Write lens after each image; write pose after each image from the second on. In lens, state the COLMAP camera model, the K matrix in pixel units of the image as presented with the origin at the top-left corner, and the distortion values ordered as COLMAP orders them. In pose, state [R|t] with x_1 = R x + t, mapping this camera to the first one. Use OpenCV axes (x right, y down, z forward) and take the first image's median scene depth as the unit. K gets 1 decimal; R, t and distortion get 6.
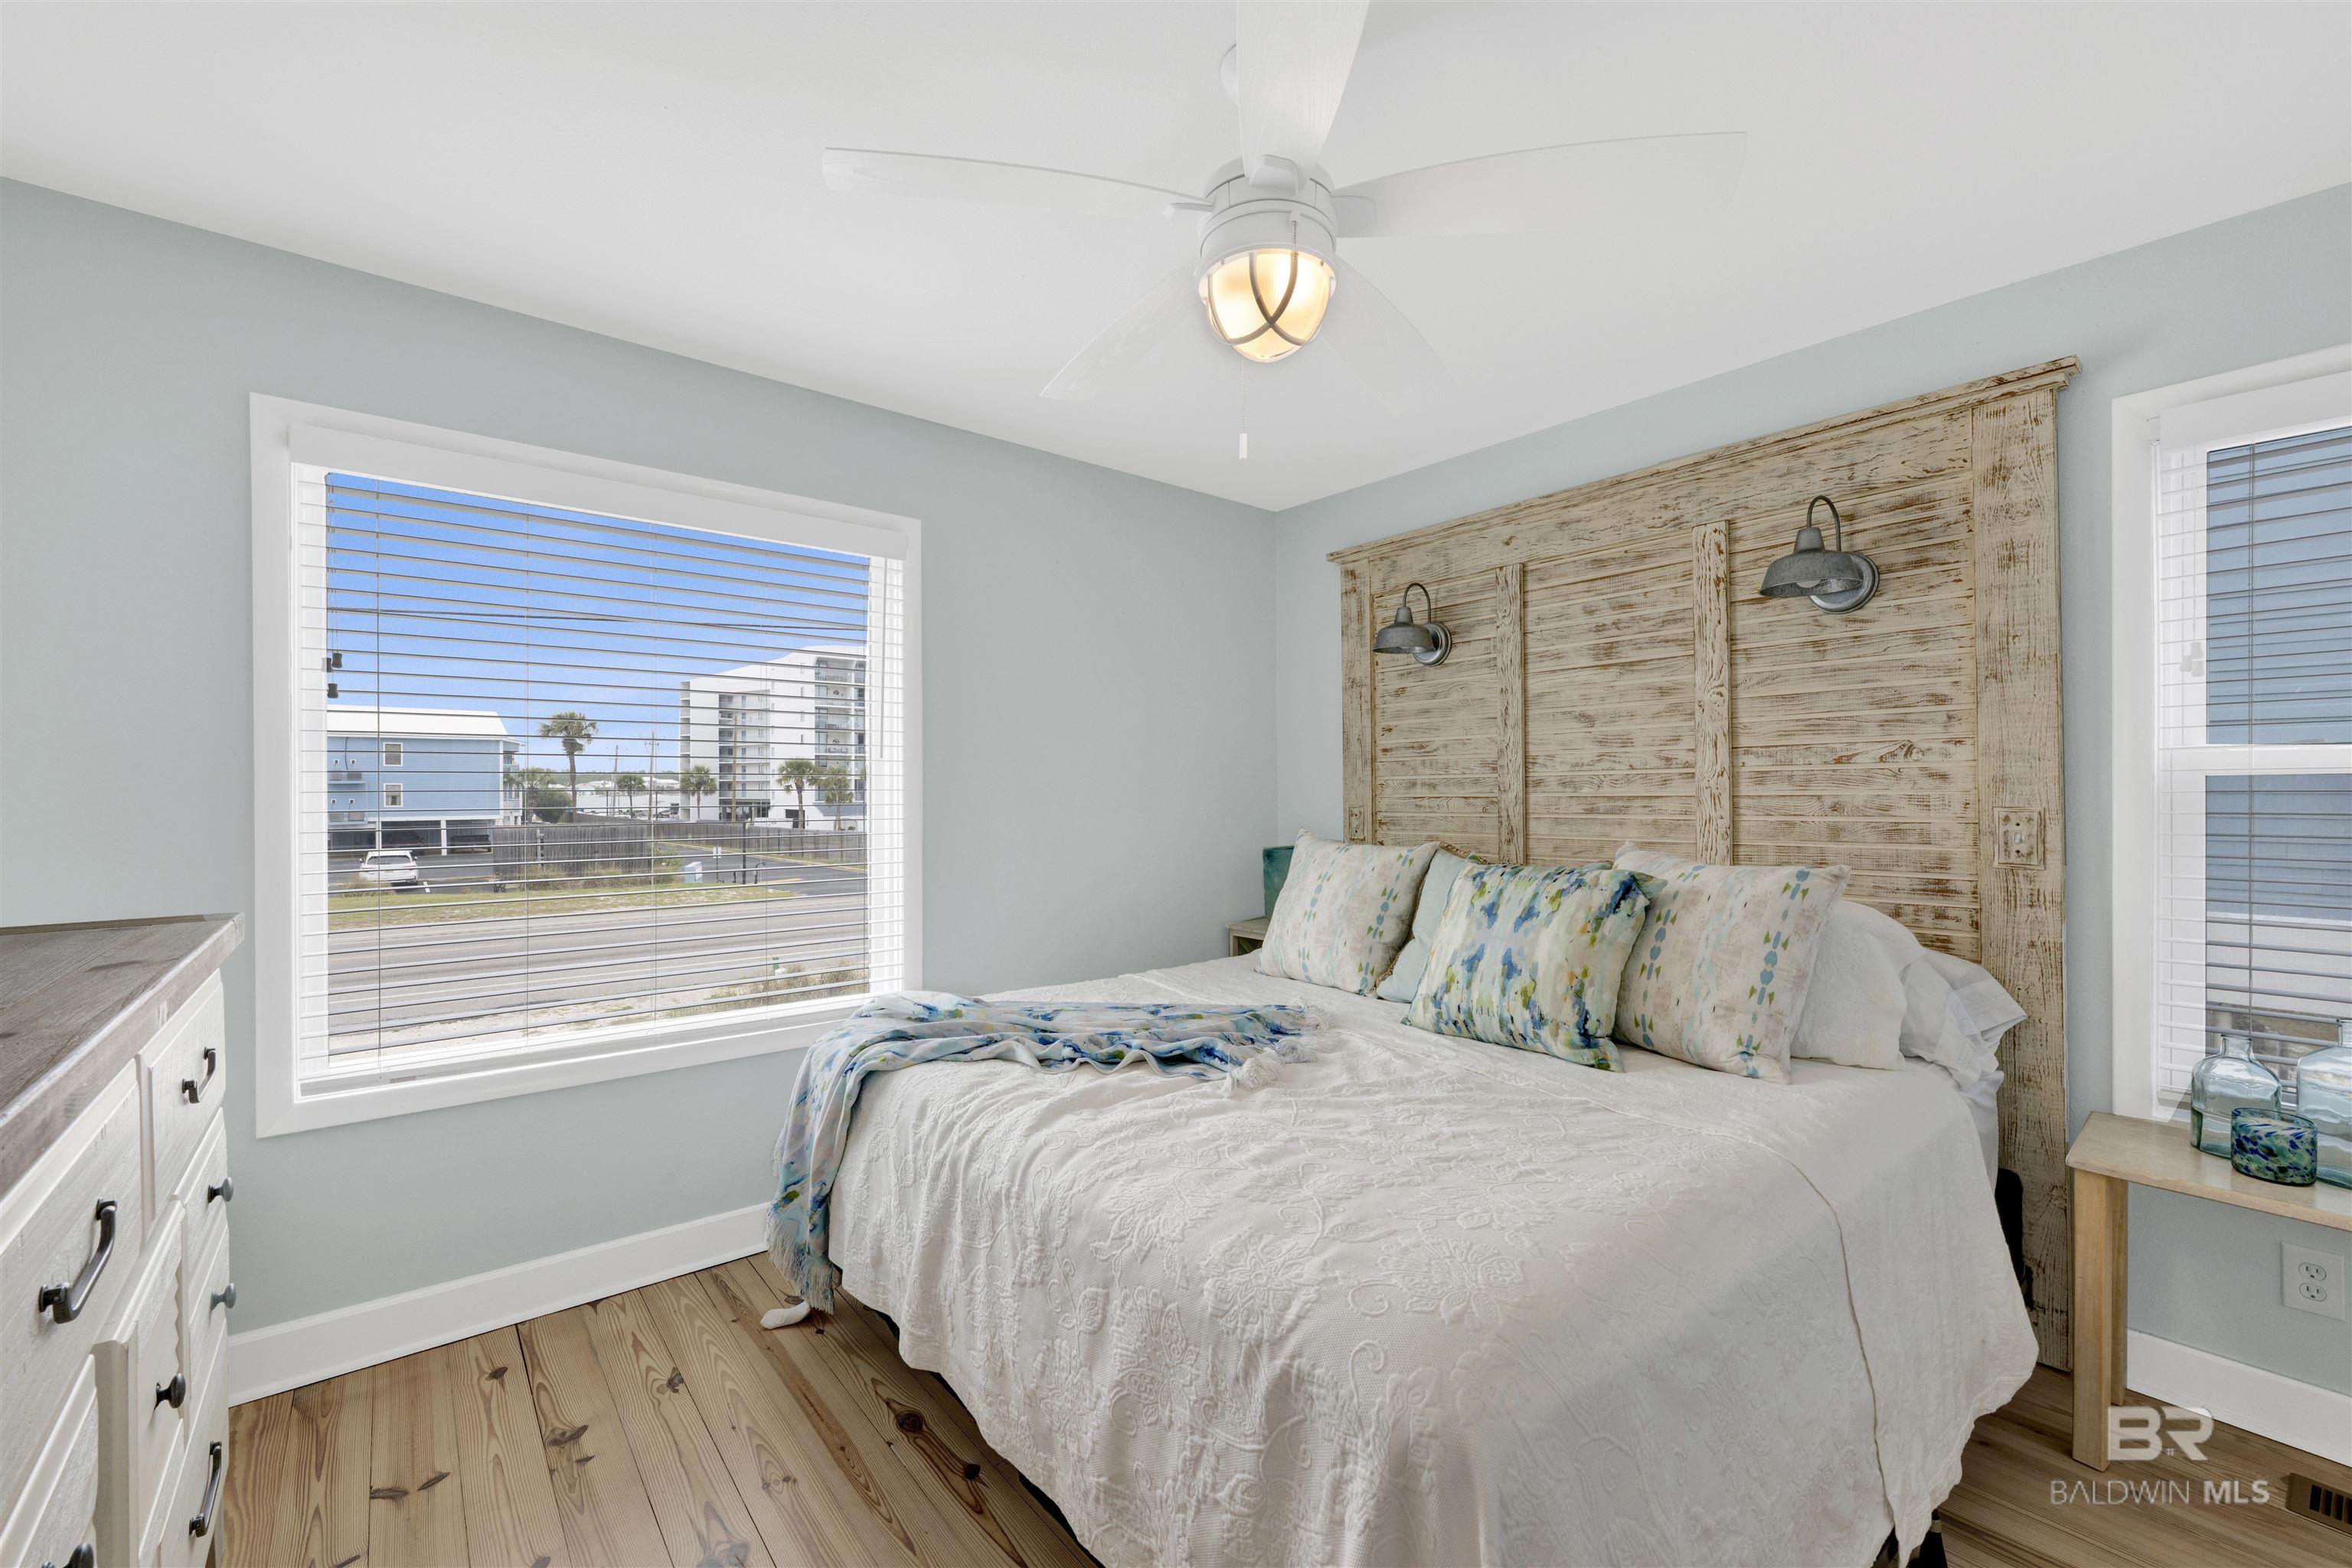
lens RADIAL K [[967.1, 0, 1176.5], [0, 967.1, 788.9], [0, 0, 1]] dist [-0.000177, 0.000252]
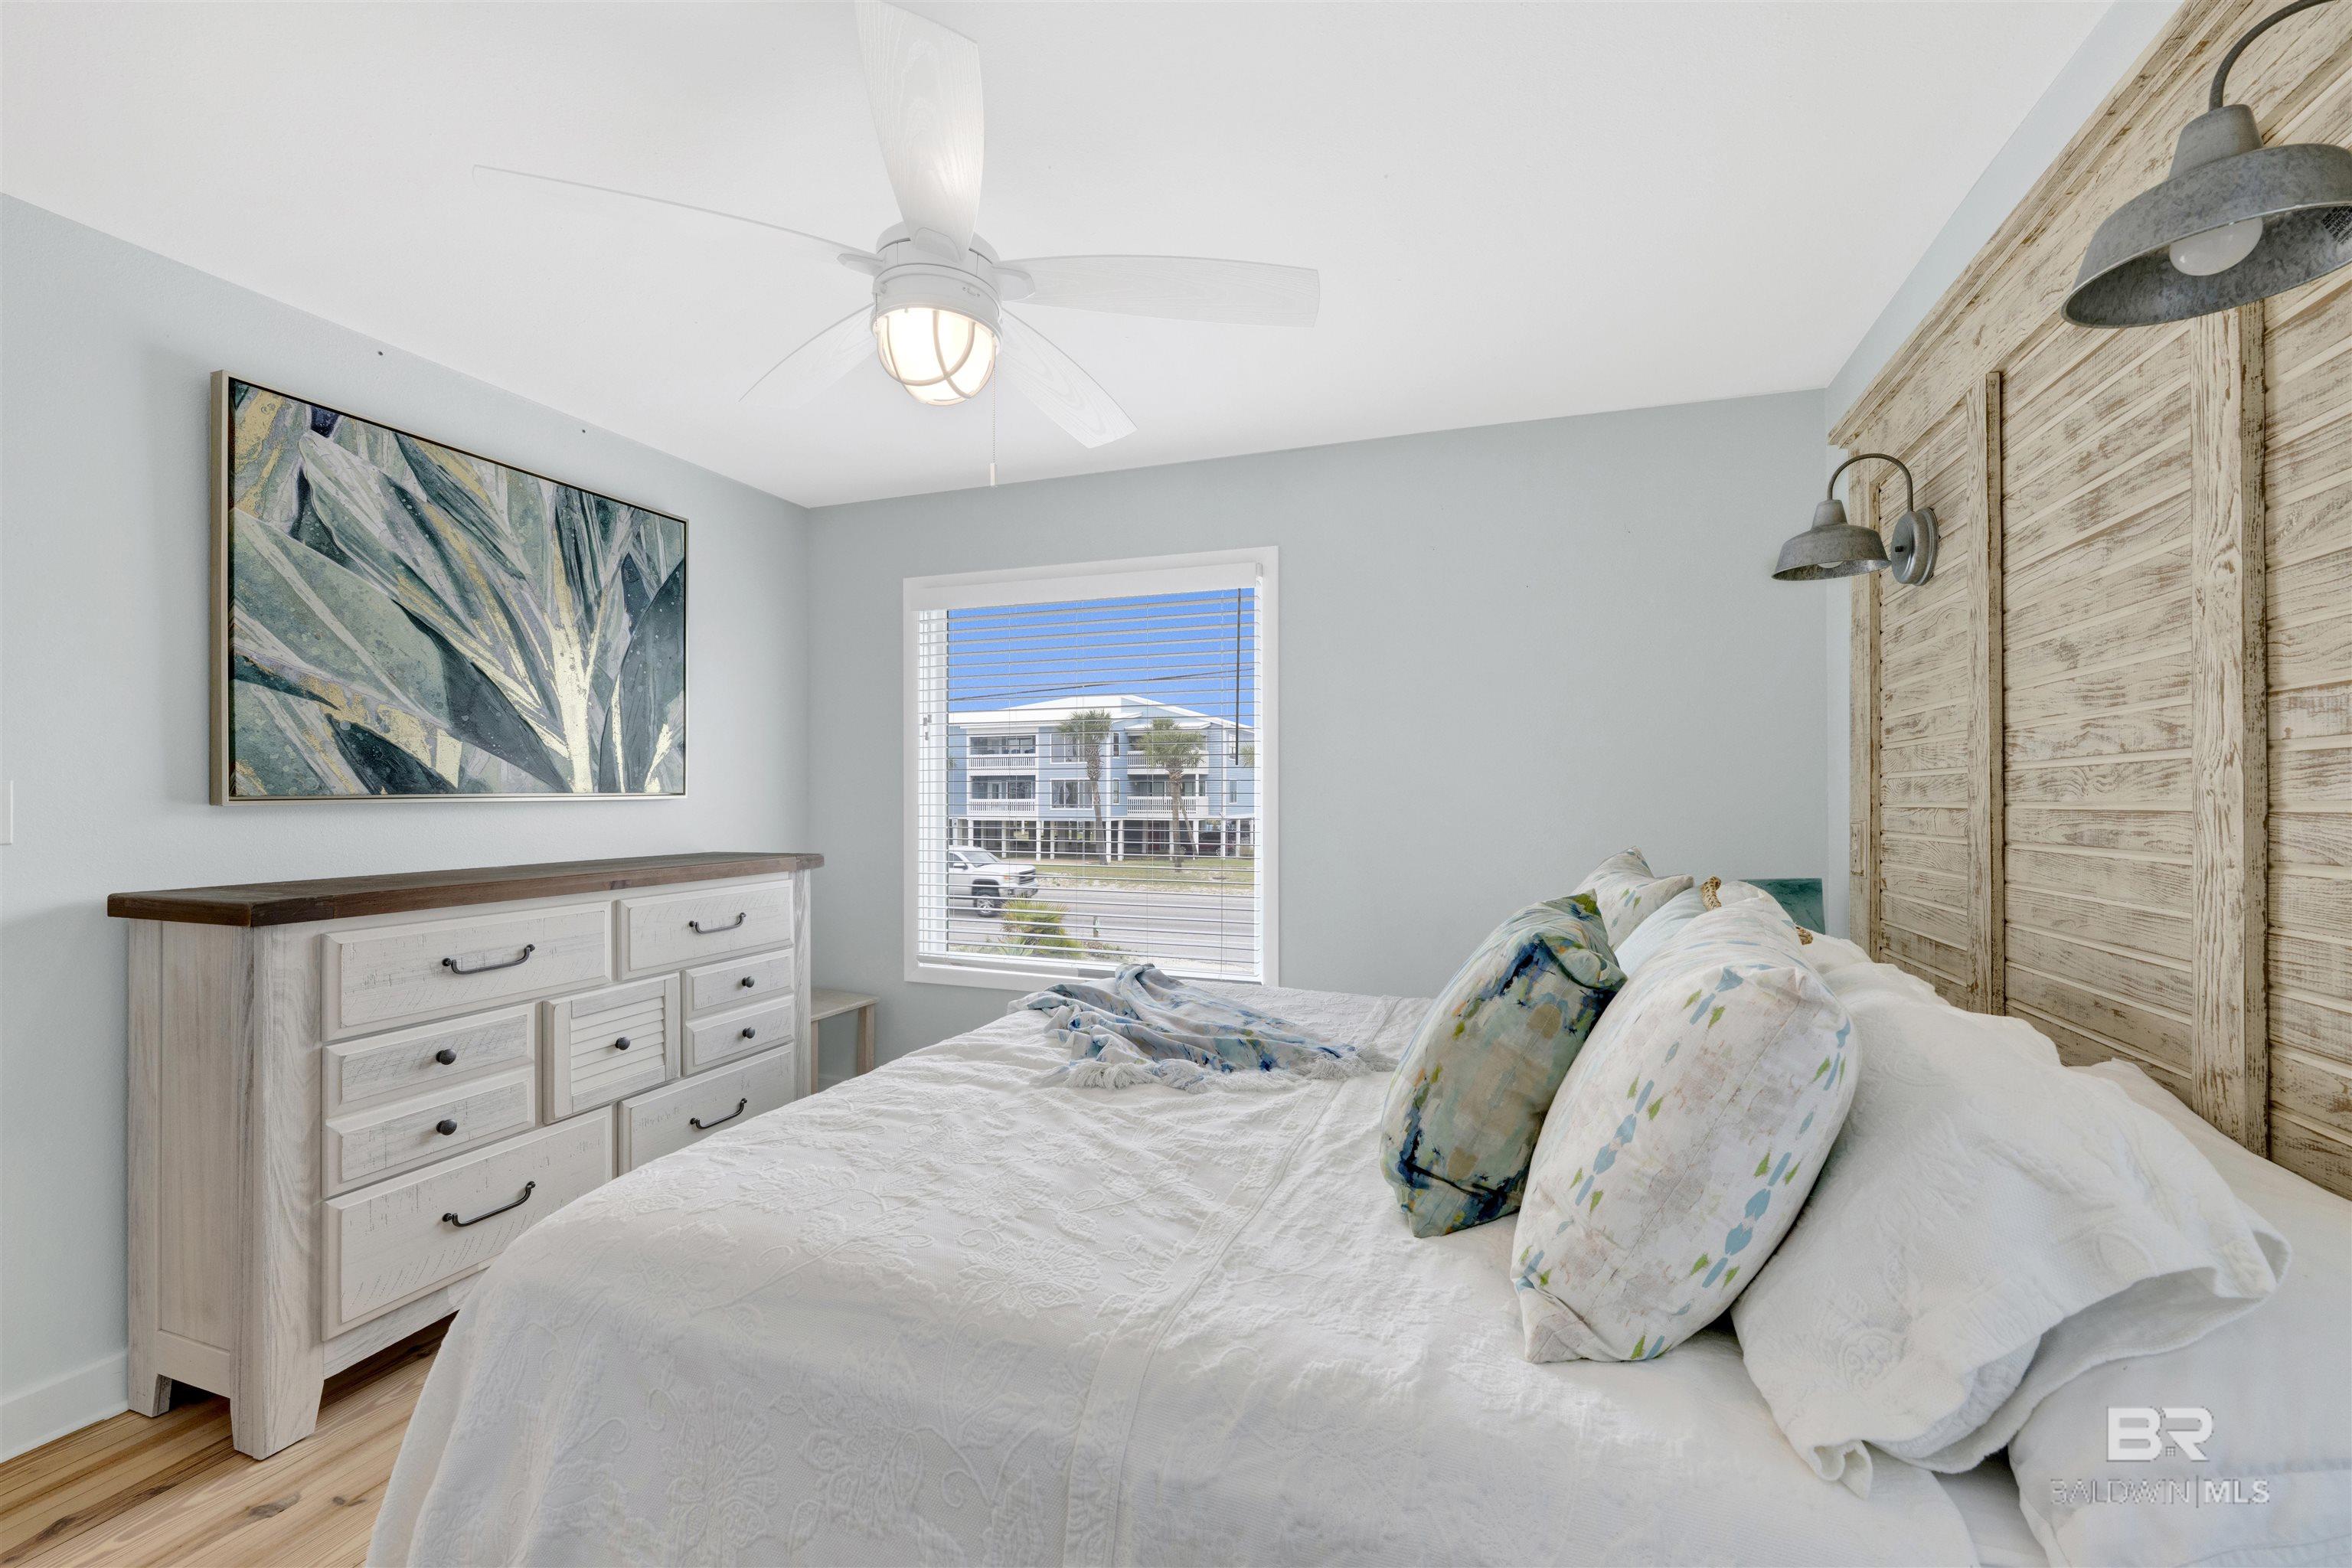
lens RADIAL K [[967.1, 0, 1168.6], [0, 967.1, 788.9], [0, 0, 1]] dist [-0.000177, 0.000252]
pose [[0.495356, -0.000714, -0.868690, 0.881884], [-0.001982, 0.999996, -0.001952, -0.001472], [0.868688, 0.002689, 0.495353, 0.507919]]
